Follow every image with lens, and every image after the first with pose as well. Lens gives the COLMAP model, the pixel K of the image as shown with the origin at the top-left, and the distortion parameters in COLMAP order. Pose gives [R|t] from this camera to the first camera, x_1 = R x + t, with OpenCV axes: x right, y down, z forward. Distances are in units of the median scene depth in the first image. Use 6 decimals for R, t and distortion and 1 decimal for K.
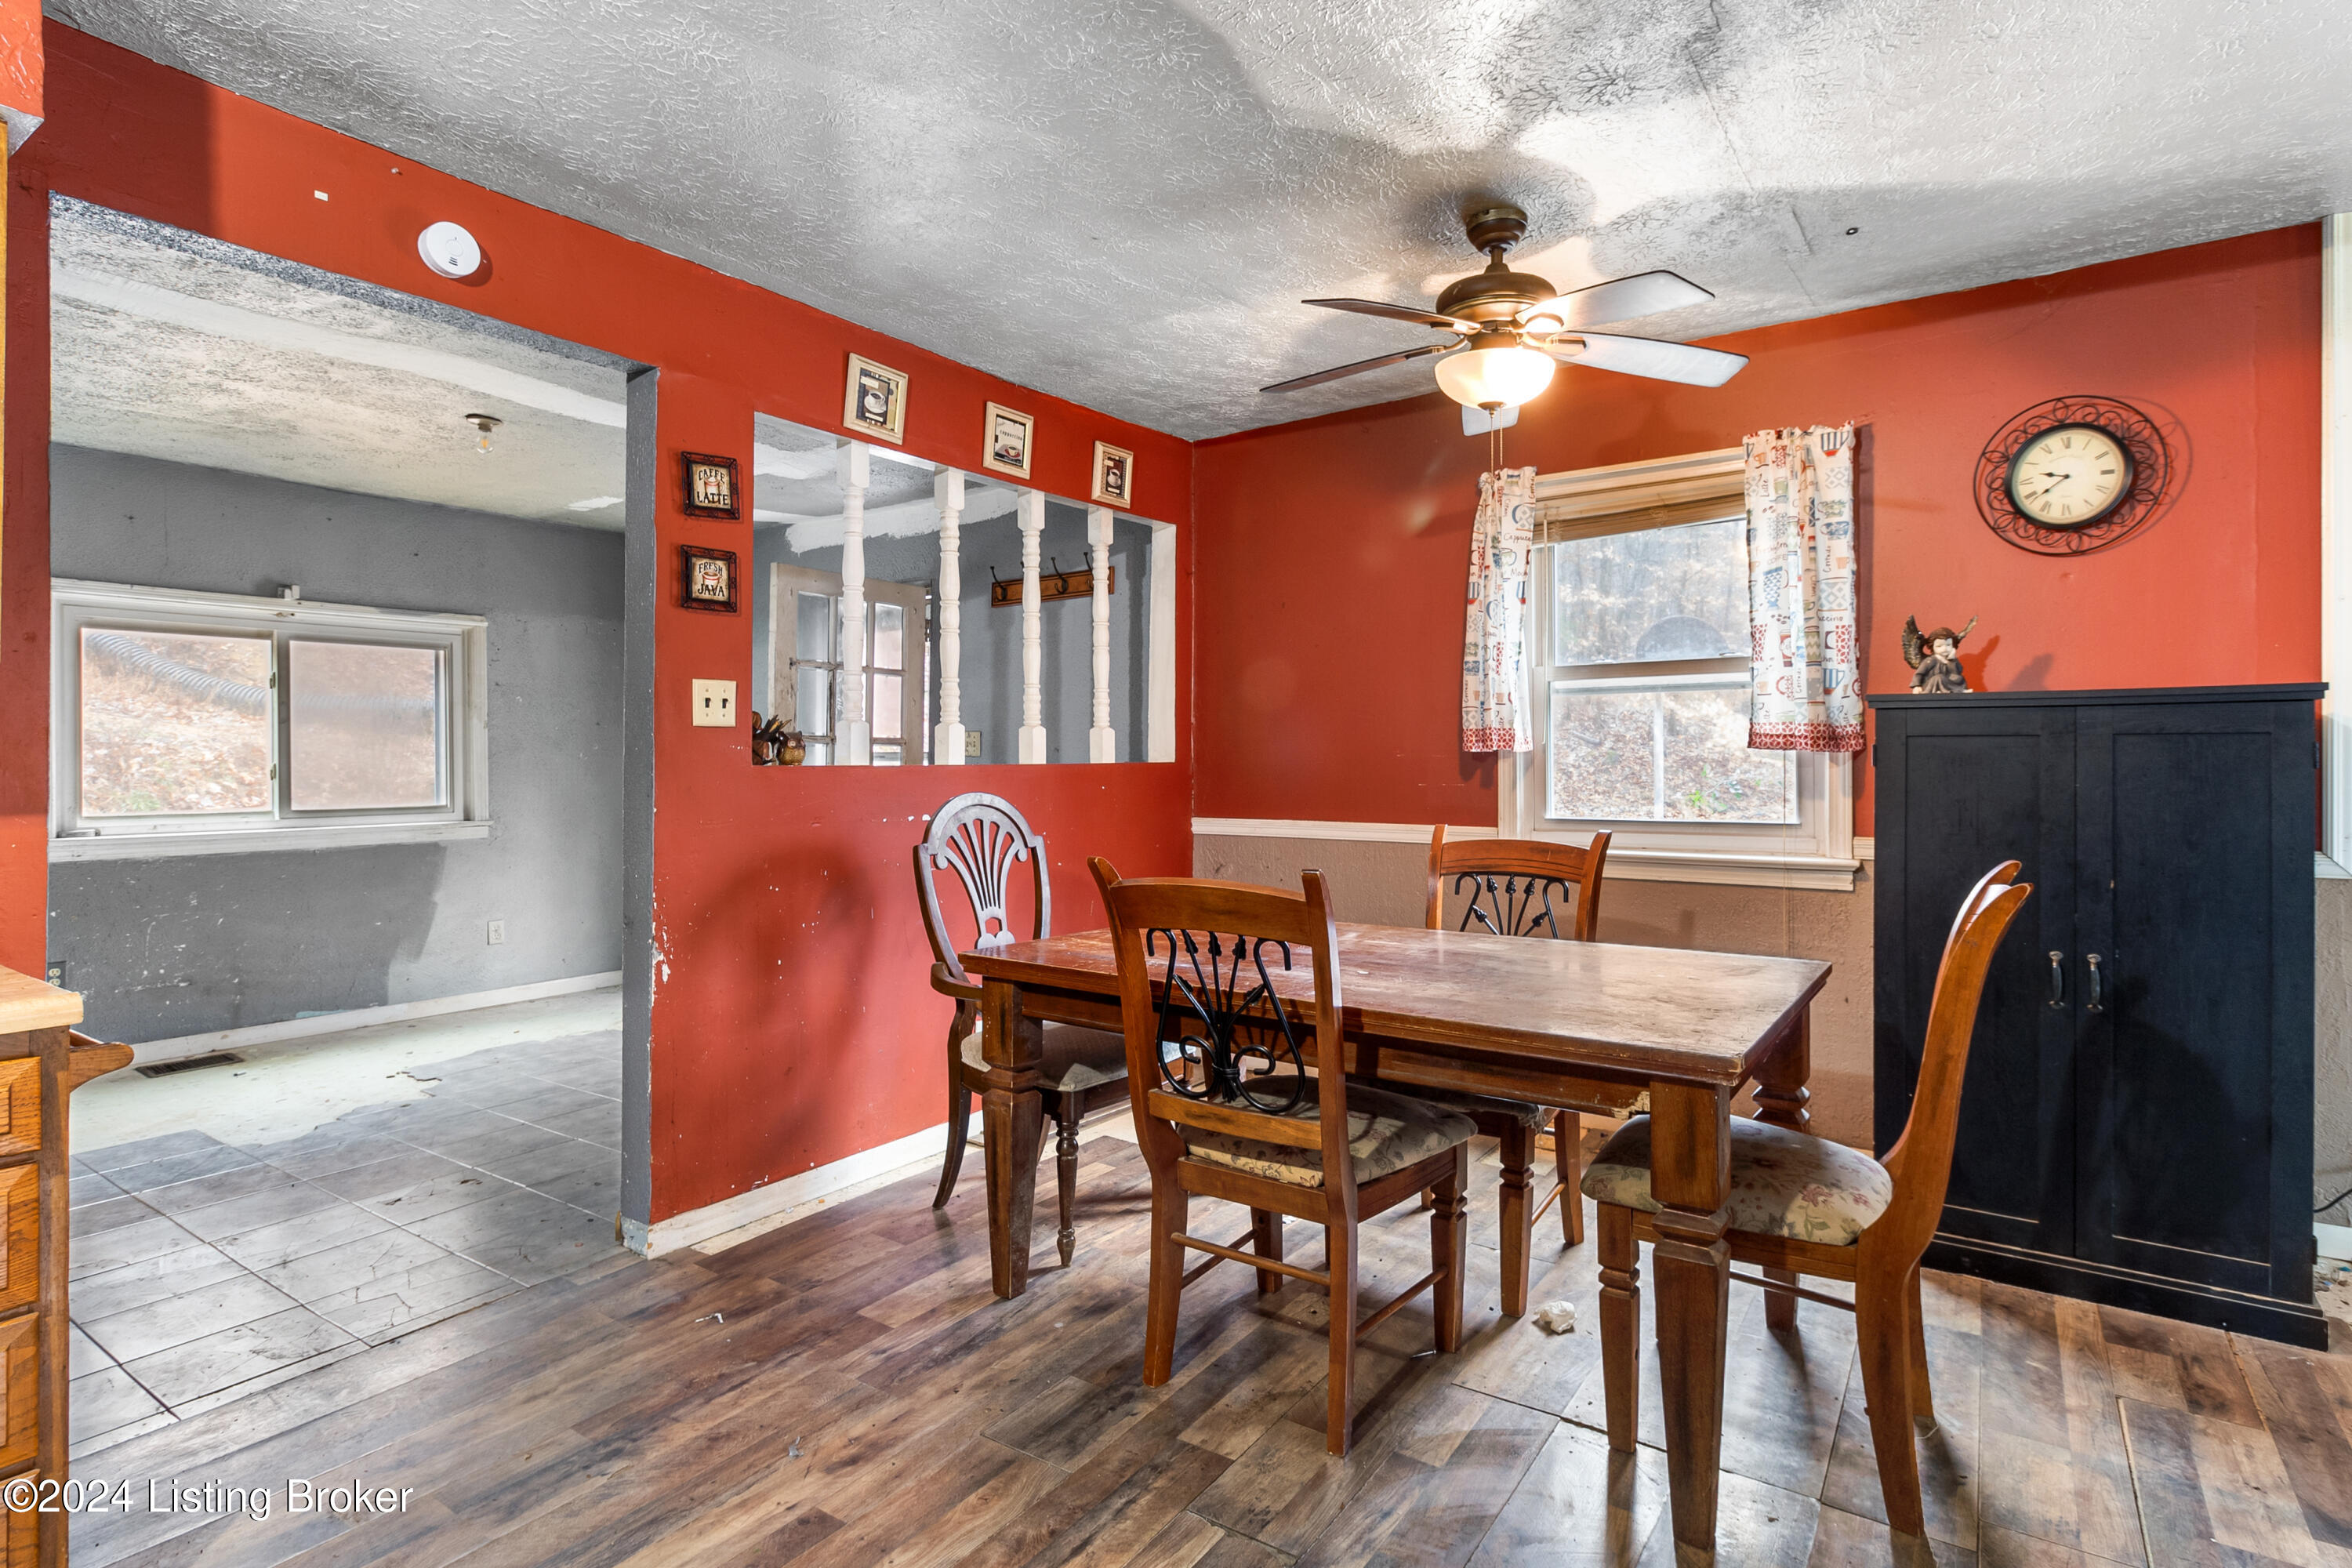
lens RADIAL K [[1184.5, 0, 1221.1], [0, 1184.5, 756.5], [0, 0, 1]] dist [-0.000810, 0.000838]
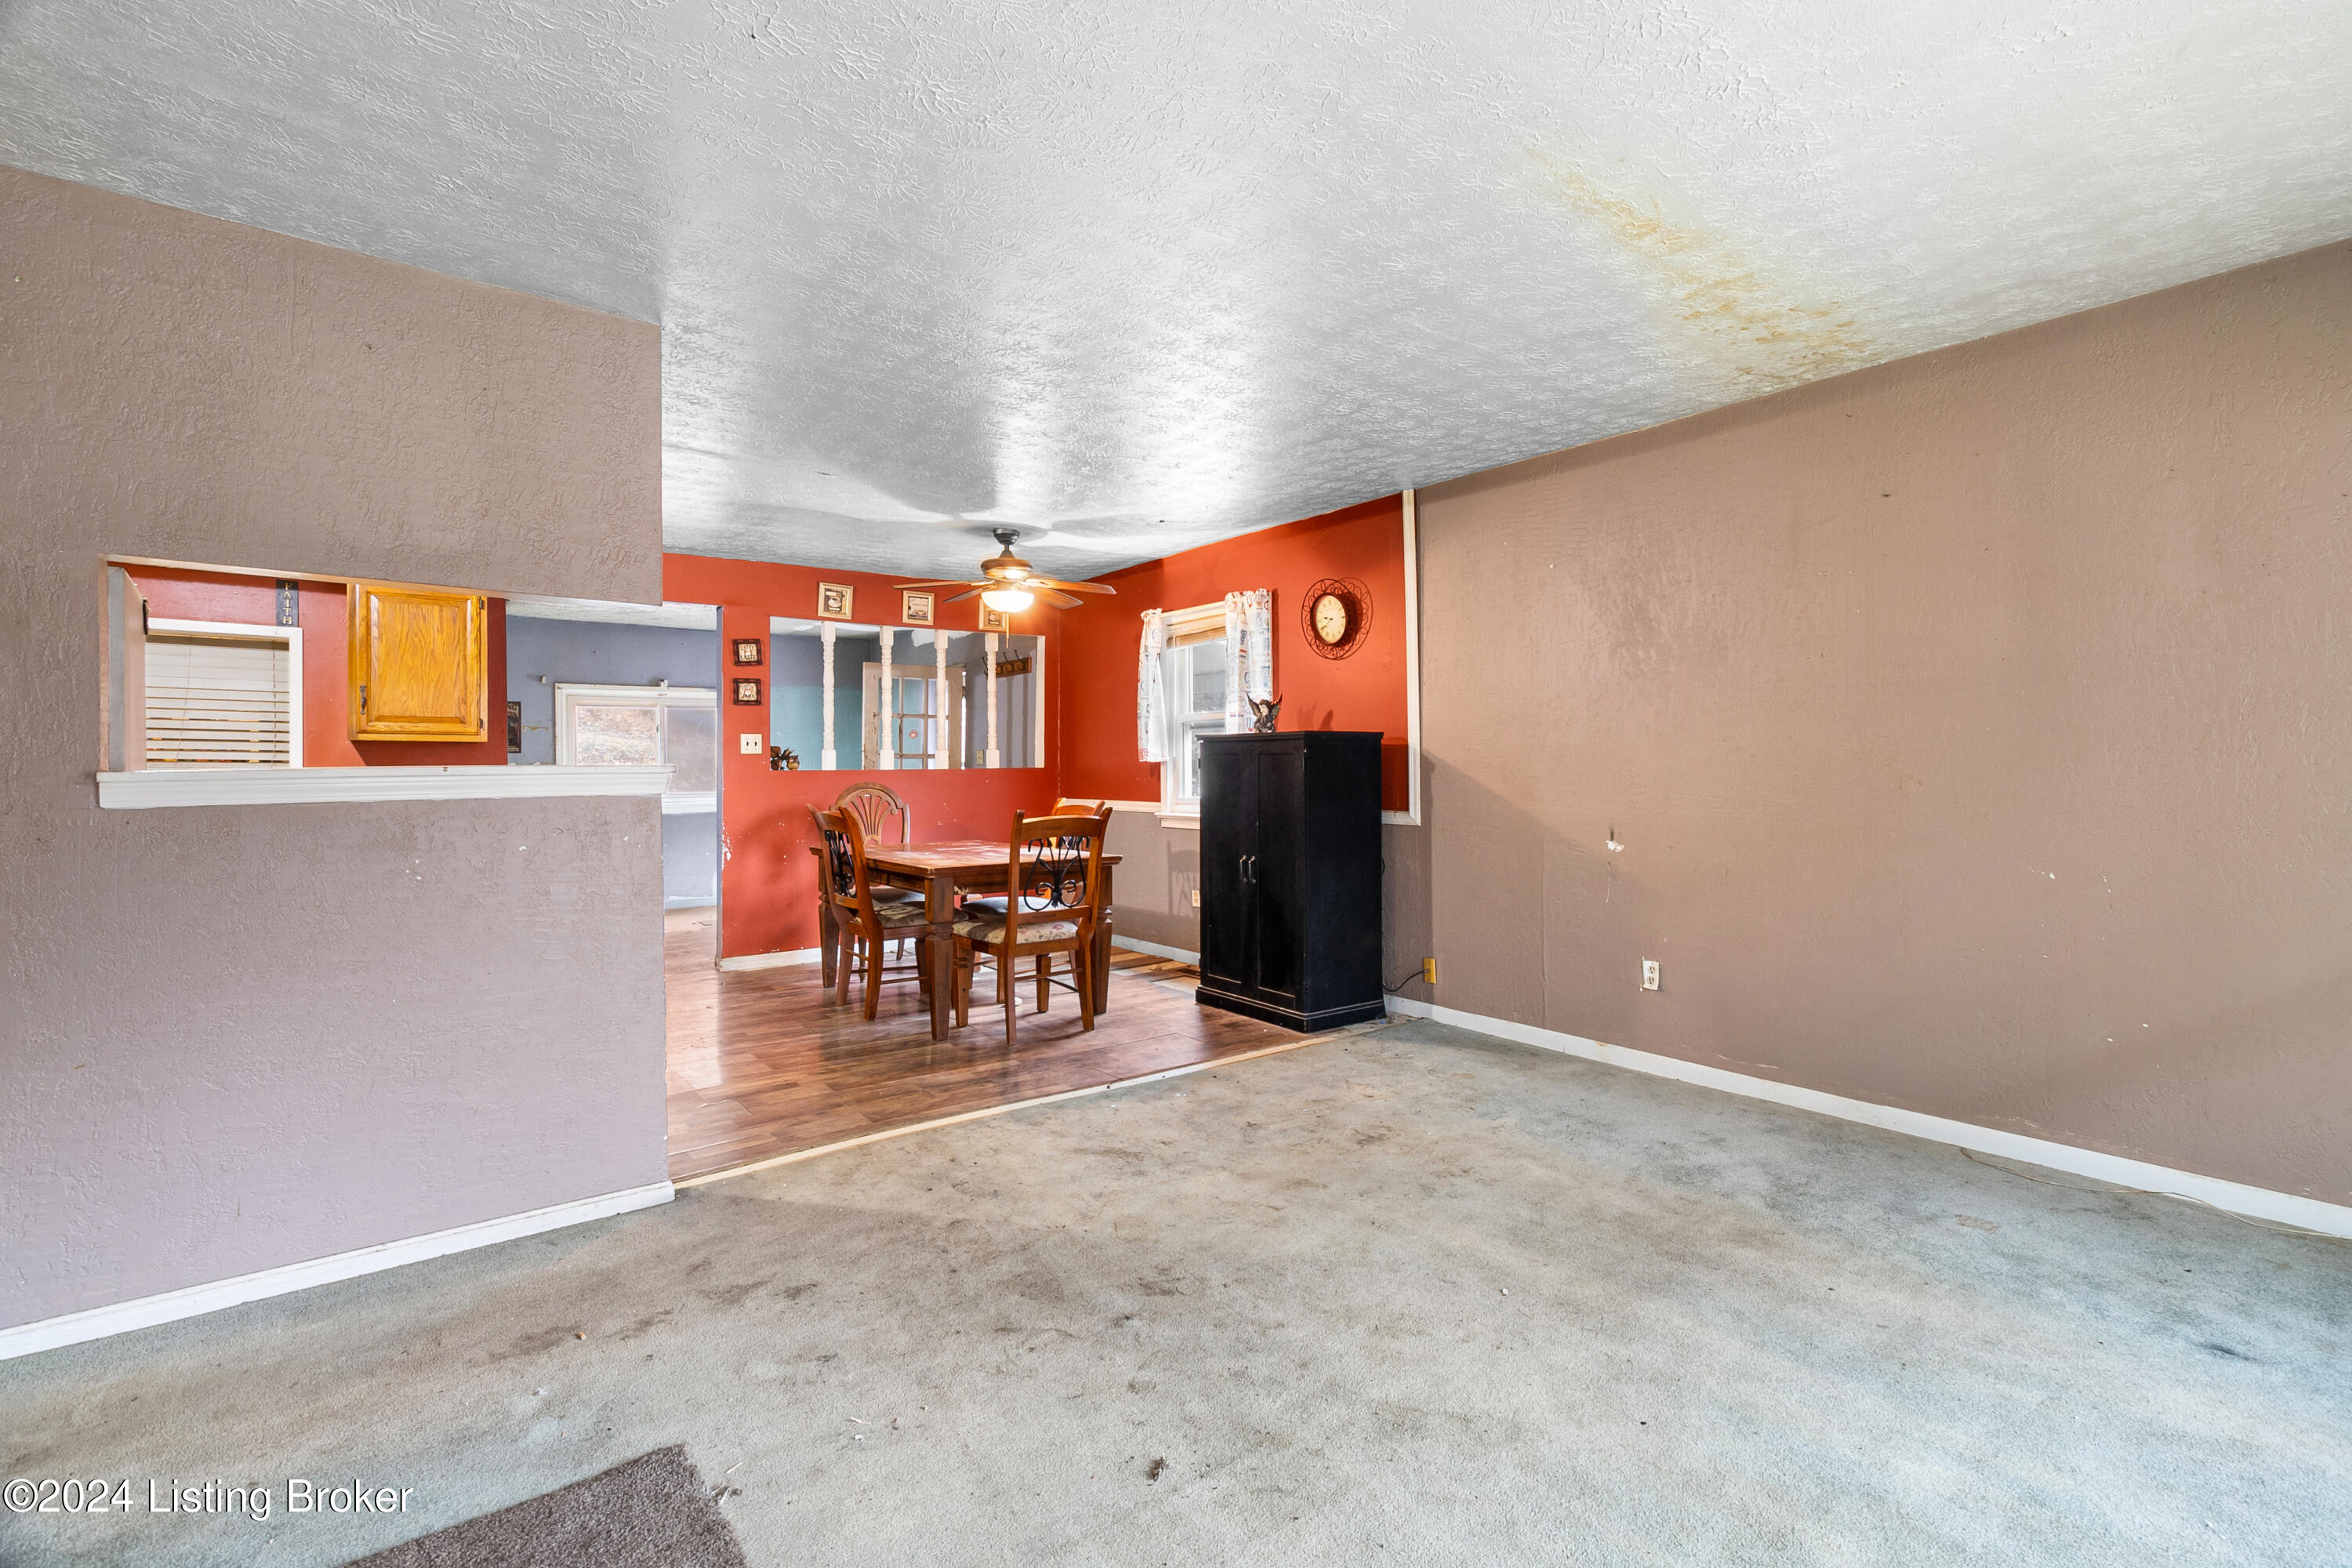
lens RADIAL K [[1086.9, 0, 1223.7], [0, 1086.9, 777.1], [0, 0, 1]] dist [0.004390, 0.001411]
pose [[0.953117, -0.001247, -0.302600, 1.024898], [0.006278, 0.999858, 0.015656, -0.006573], [0.302538, -0.016821, 0.952989, -0.710979]]
